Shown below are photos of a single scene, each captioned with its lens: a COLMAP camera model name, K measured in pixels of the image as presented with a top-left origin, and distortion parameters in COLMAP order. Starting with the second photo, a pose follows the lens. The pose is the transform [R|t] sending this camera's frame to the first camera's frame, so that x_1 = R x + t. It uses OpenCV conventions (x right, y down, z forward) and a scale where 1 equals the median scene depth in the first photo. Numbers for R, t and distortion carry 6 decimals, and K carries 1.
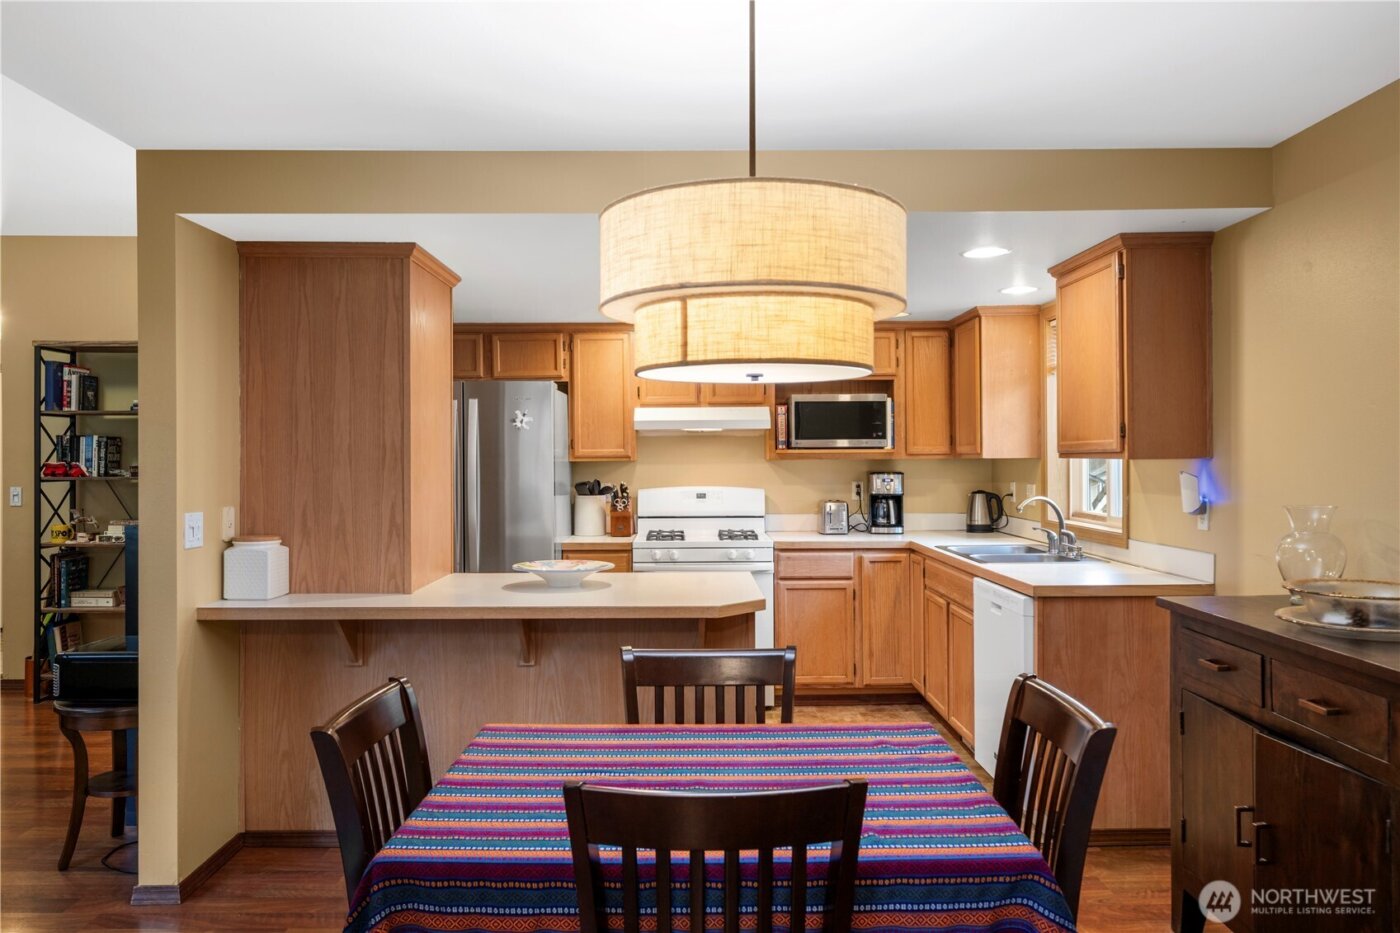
lens RADIAL K [[979.1, 0, 697.1], [0, 979.1, 459.3], [0, 0, 1]] dist [-0.013017, -0.001540]
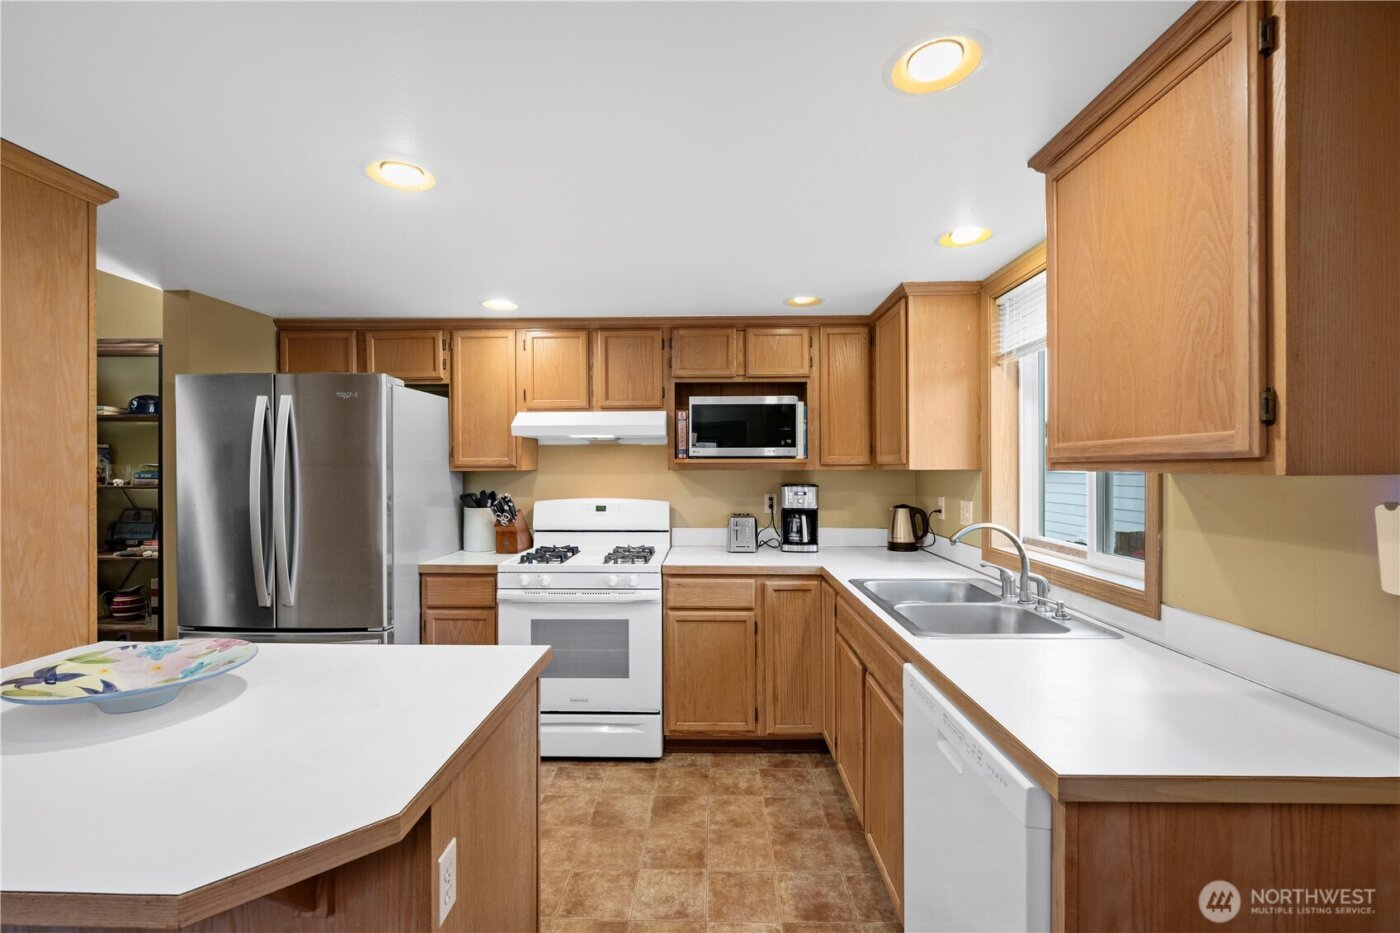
lens RADIAL K [[608.3, 0, 697.1], [0, 608.3, 469.8], [0, 0, 1]] dist [0.002590, 0.000199]
pose [[0.999529, 0.003975, -0.030434, 0.118529], [-0.003926, 0.999991, 0.001674, -0.001015], [0.030440, -0.001553, 0.999535, 0.442429]]
